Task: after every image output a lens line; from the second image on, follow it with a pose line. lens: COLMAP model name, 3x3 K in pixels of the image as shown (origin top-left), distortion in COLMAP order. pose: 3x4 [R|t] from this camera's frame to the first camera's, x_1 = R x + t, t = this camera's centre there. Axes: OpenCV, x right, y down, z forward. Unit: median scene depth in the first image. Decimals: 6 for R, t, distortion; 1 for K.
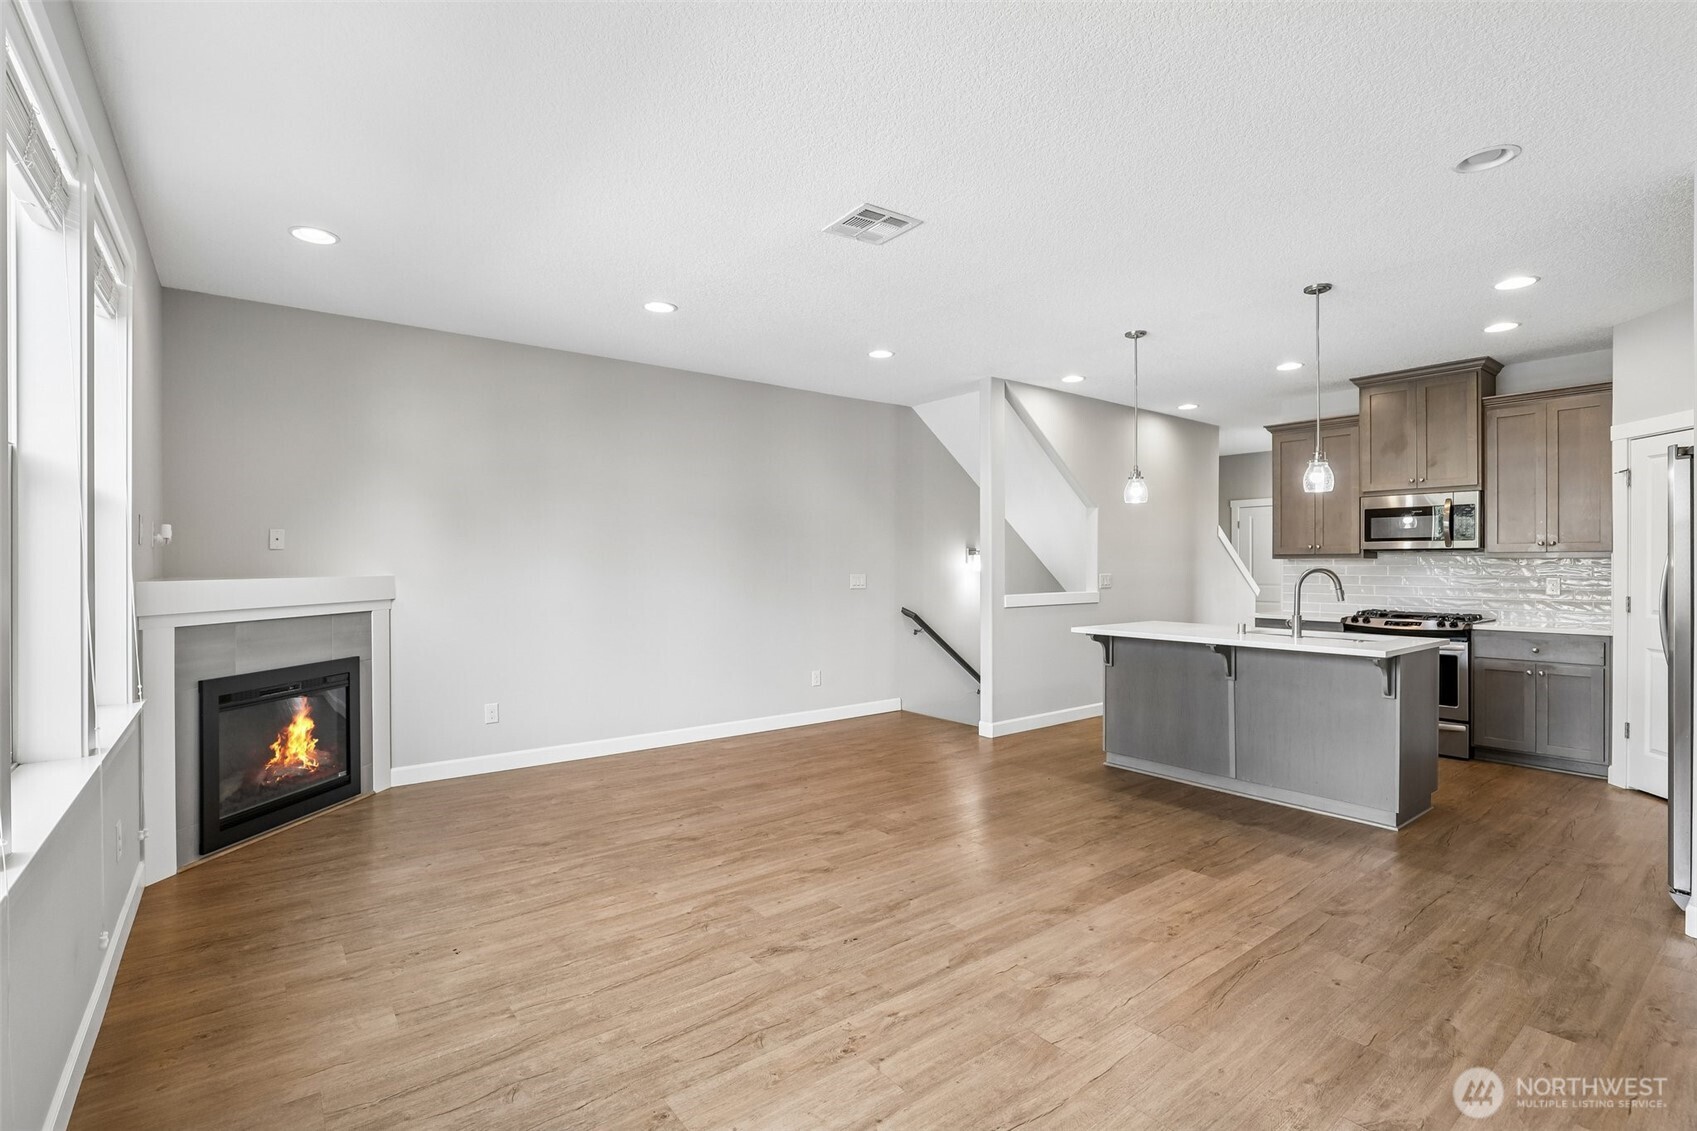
lens RADIAL K [[791.5, 0, 851.3], [0, 791.5, 563.7], [0, 0, 1]] dist [-0.006151, 0.000703]
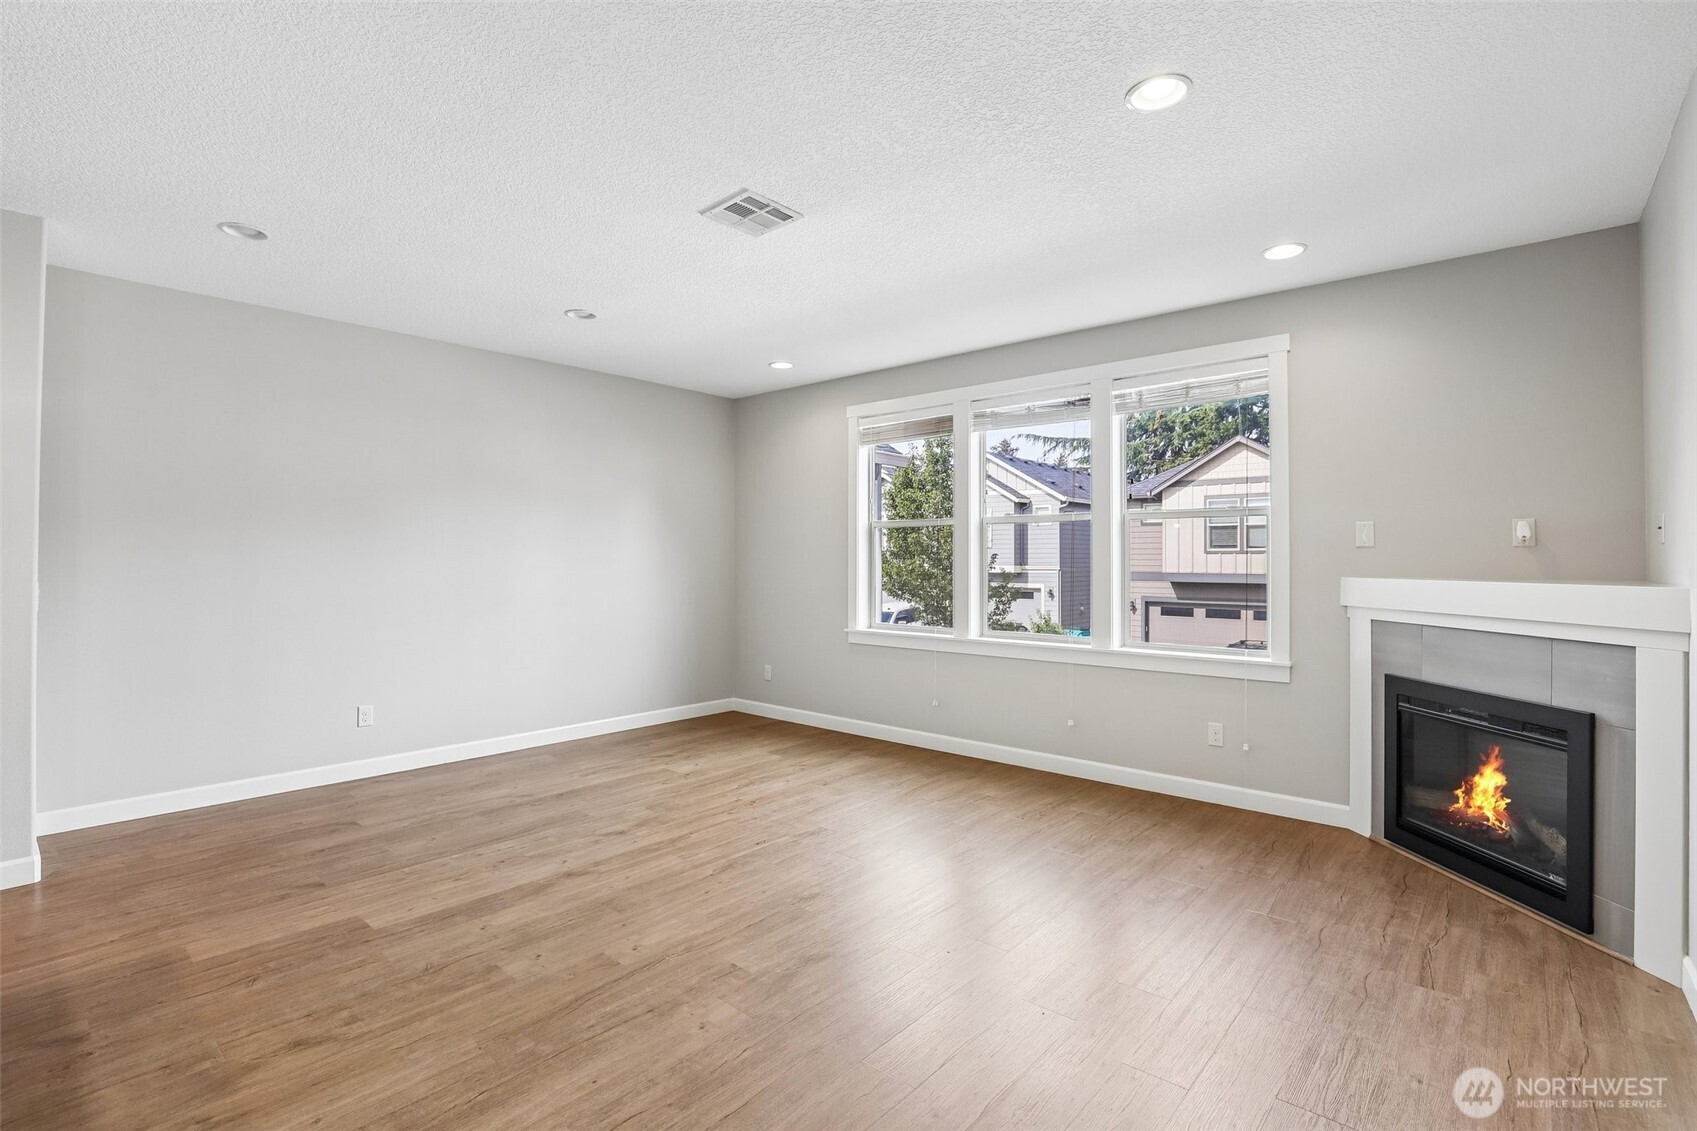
lens RADIAL K [[791.5, 0, 840.8], [0, 791.5, 561.1], [0, 0, 1]] dist [-0.006151, 0.000703]
pose [[-0.983538, -0.001413, -0.180697, 0.098765], [-0.001832, 0.999996, 0.002154, -0.004337], [0.180693, 0.002449, -0.983536, 2.121376]]
